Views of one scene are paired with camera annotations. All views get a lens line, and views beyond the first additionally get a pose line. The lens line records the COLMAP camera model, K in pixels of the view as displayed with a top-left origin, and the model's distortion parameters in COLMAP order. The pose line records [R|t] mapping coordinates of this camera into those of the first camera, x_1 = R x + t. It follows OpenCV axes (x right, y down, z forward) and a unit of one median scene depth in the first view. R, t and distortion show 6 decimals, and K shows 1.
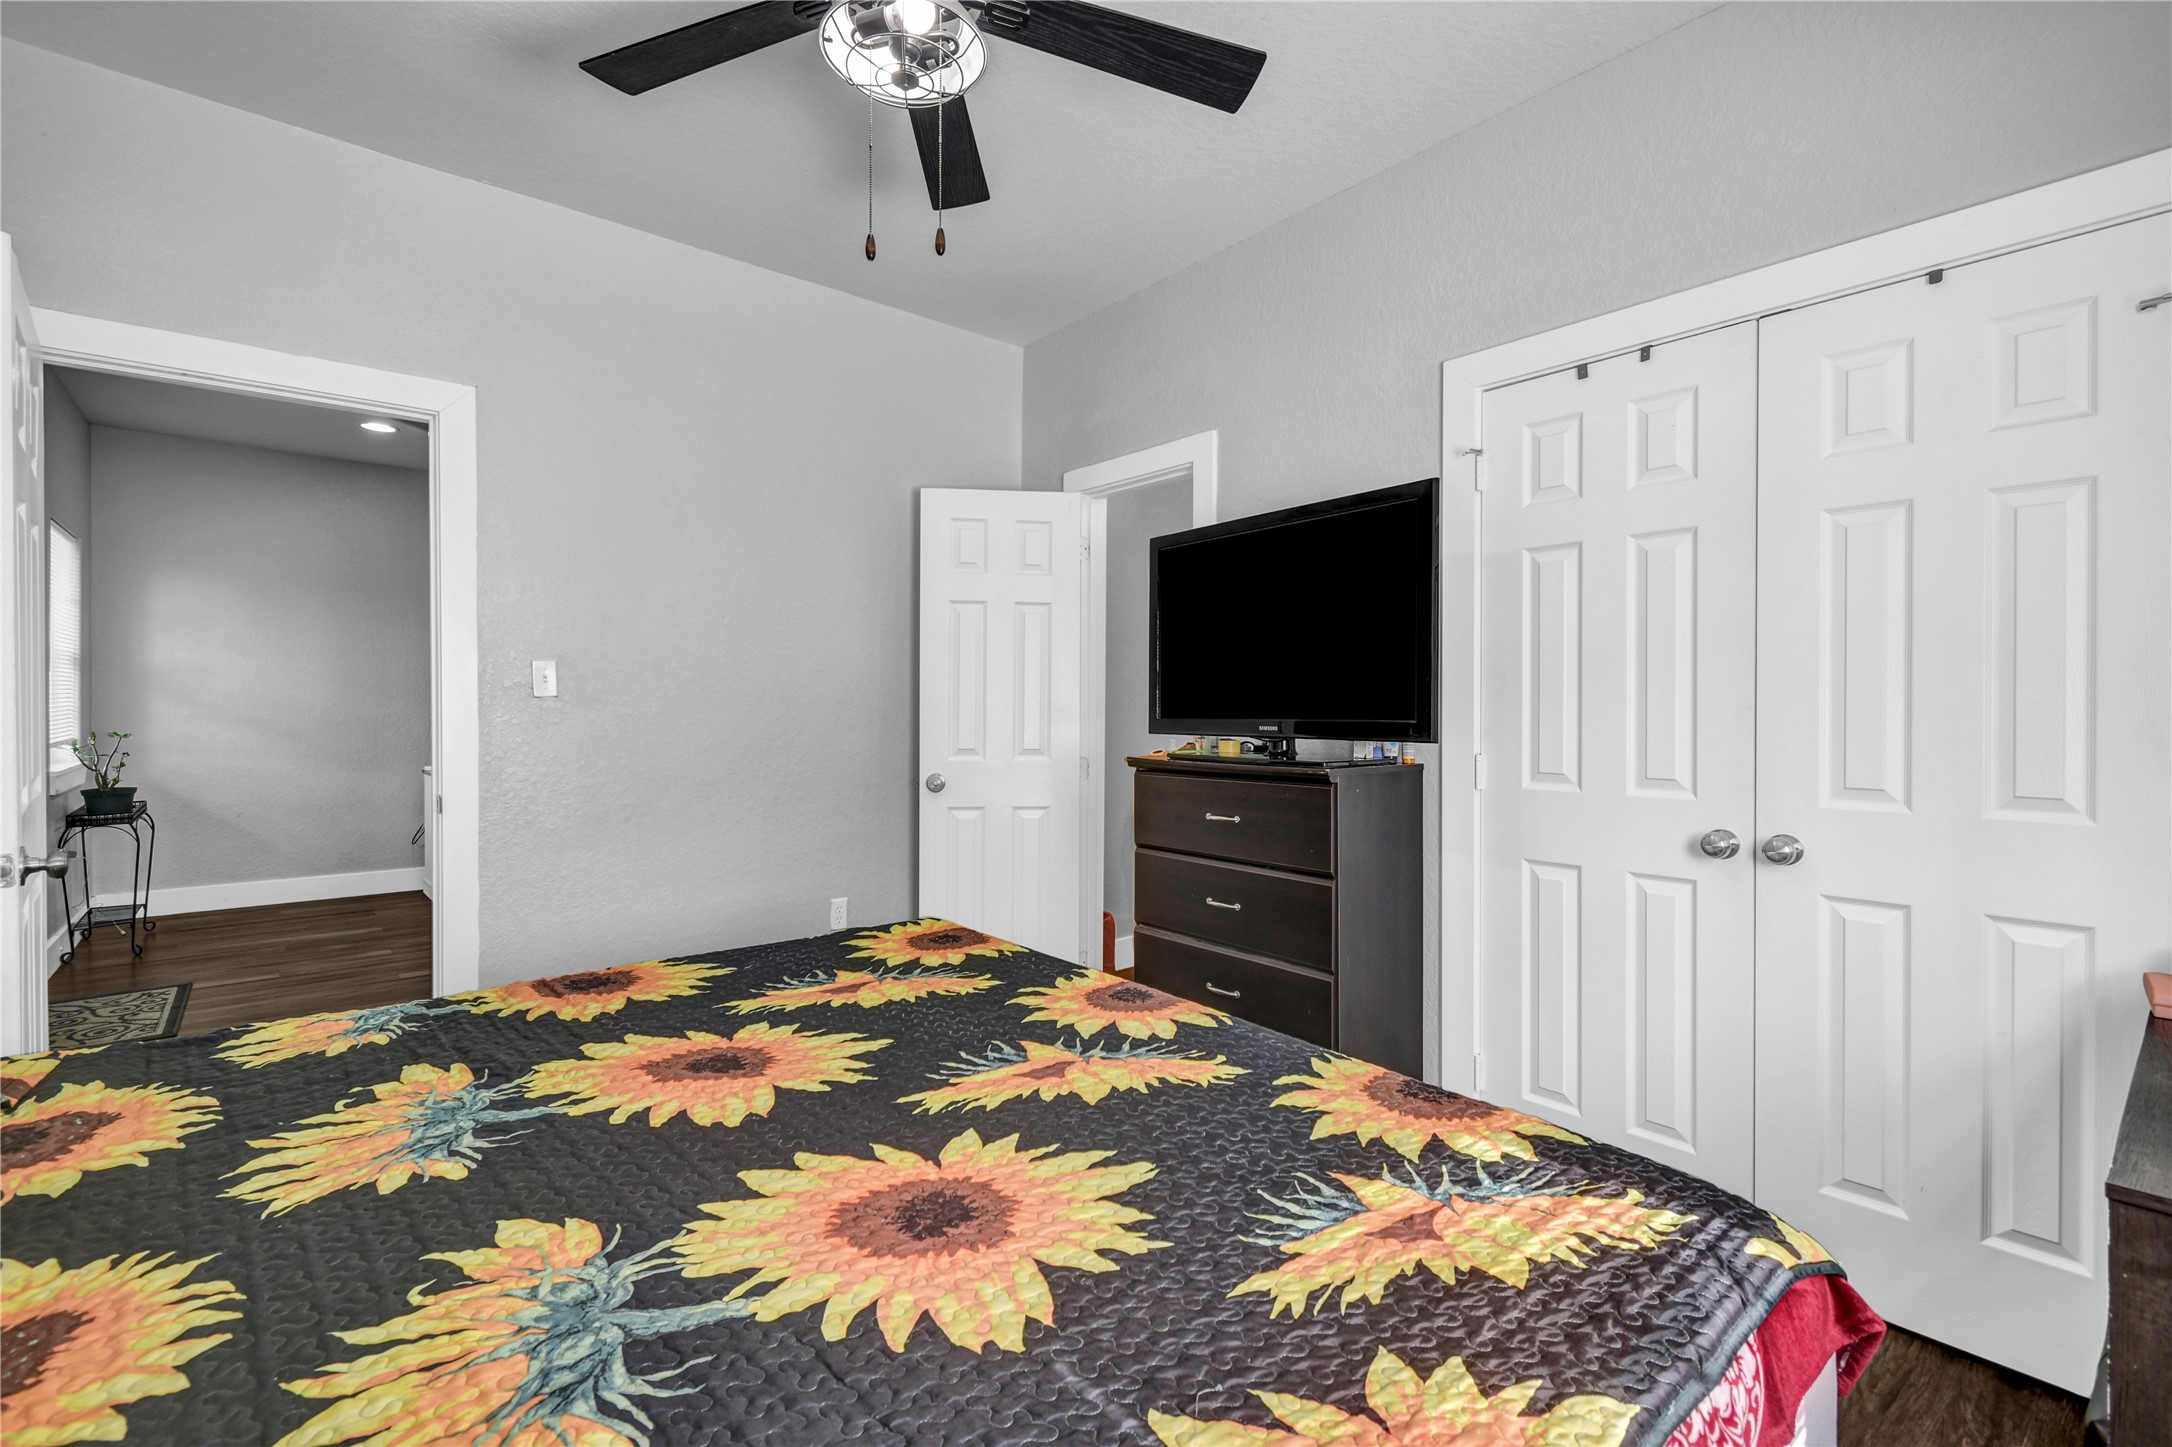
lens RADIAL K [[981.7, 0, 1070.3], [0, 981.7, 715.0], [0, 0, 1]] dist [0.001528, 0.000100]
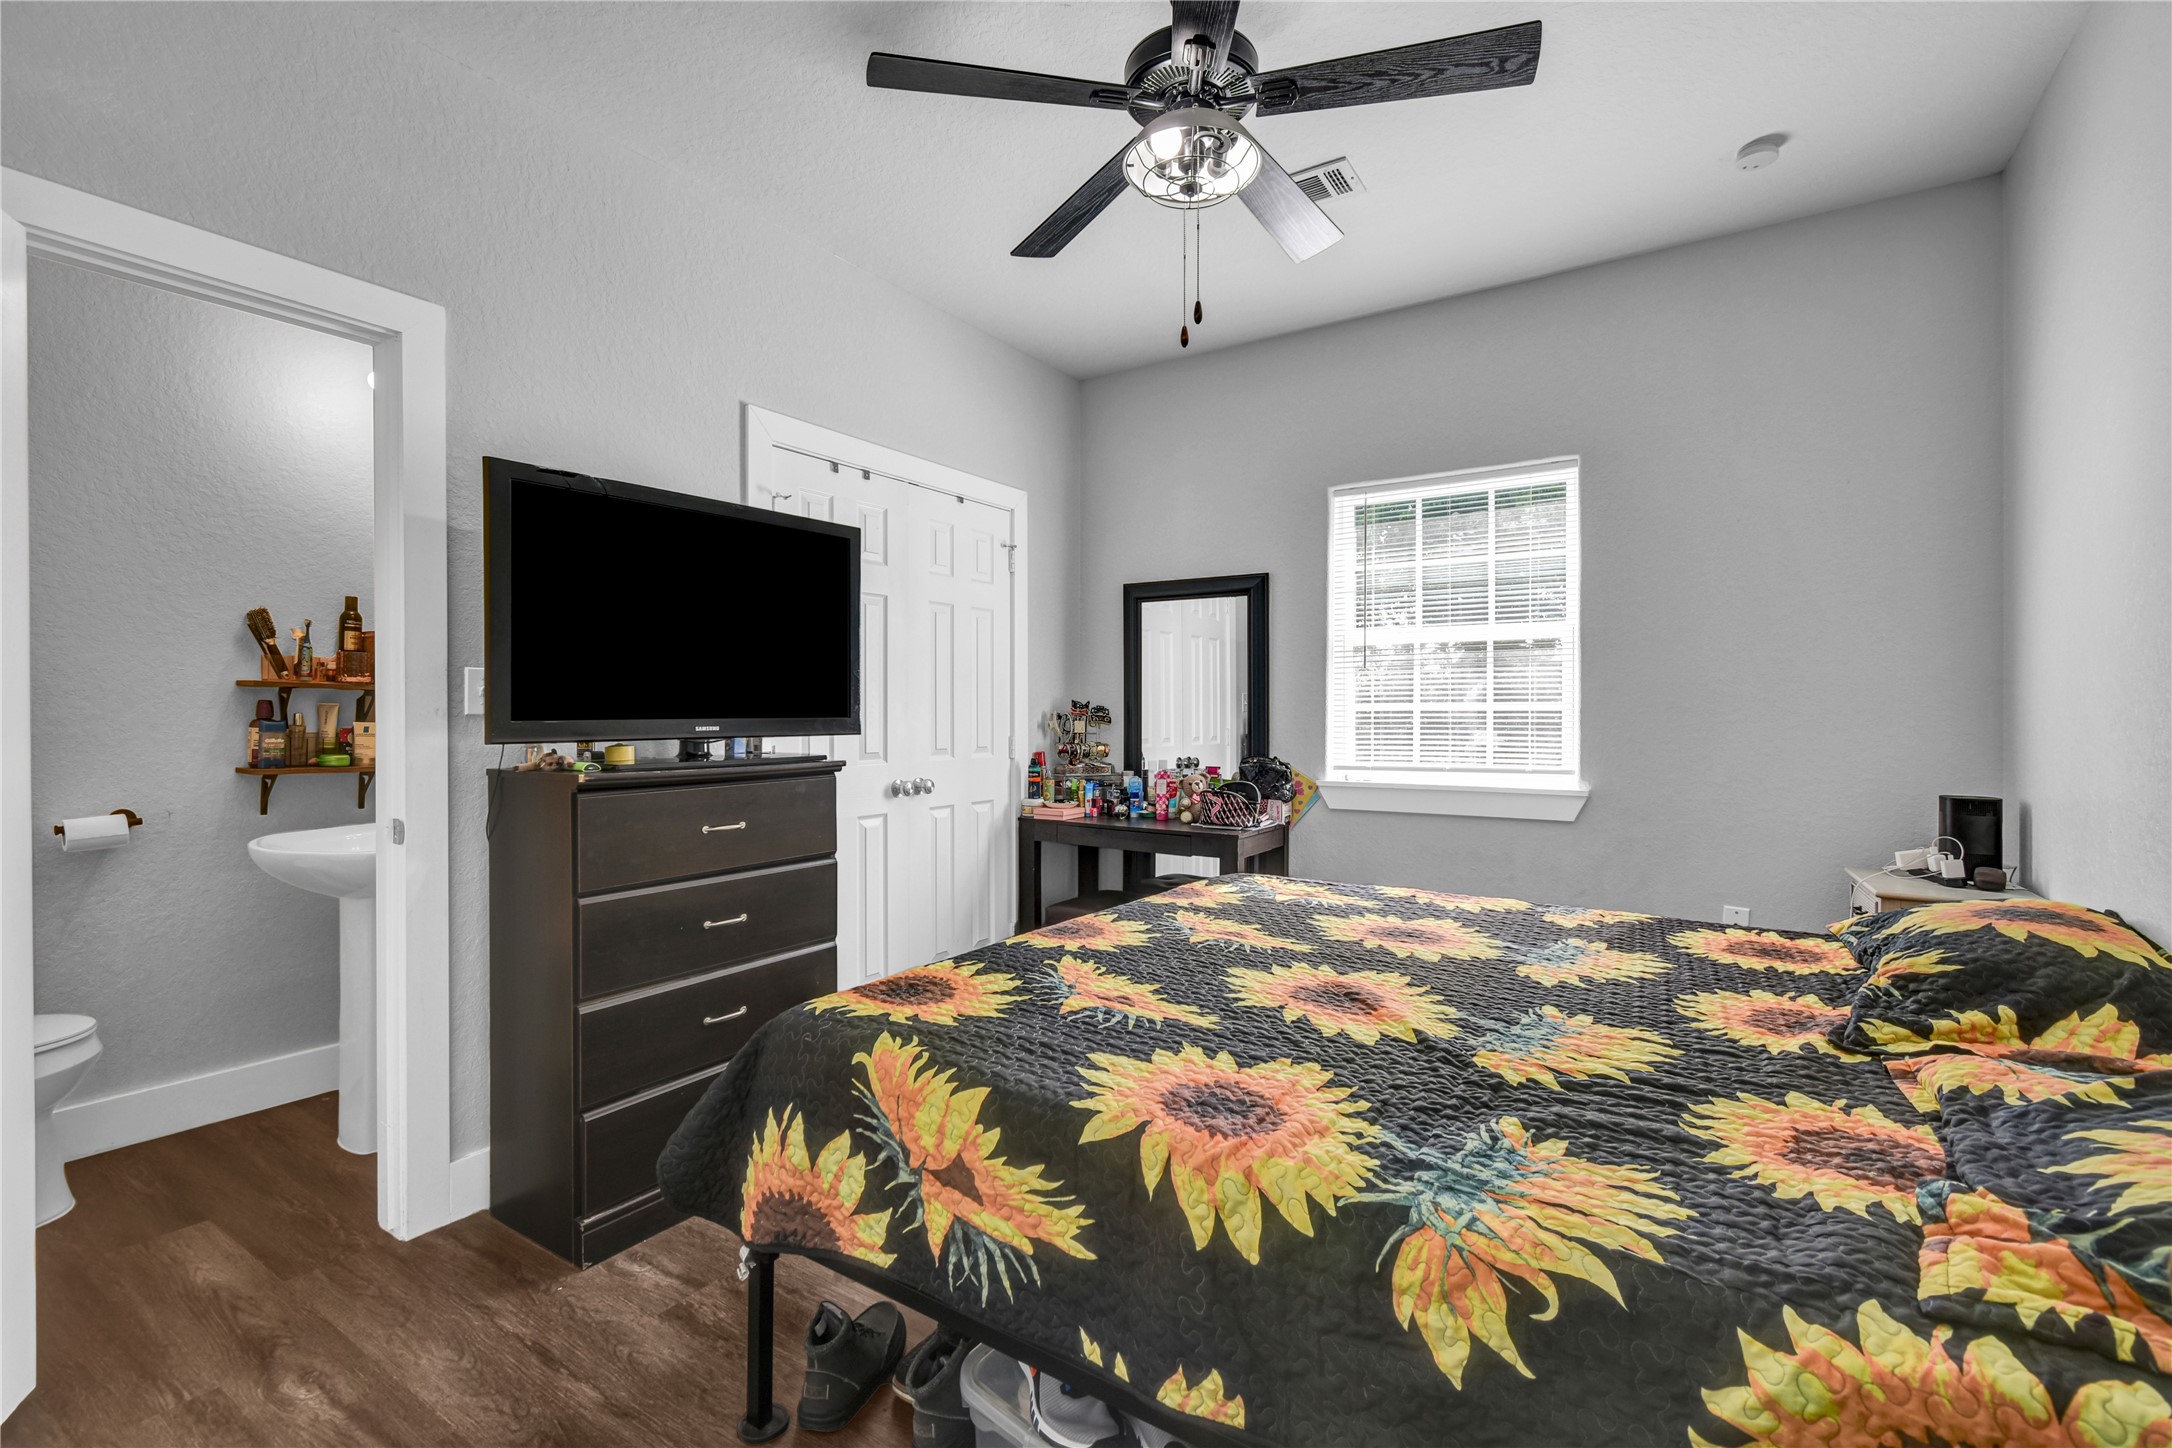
lens RADIAL K [[981.7, 0, 1070.3], [0, 981.7, 715.5], [0, 0, 1]] dist [0.001528, 0.000100]
pose [[-0.271175, -0.004085, 0.962522, -1.130873], [0.007077, 0.999956, 0.006238, -0.003252], [-0.962504, 0.008503, -0.271134, 1.309321]]
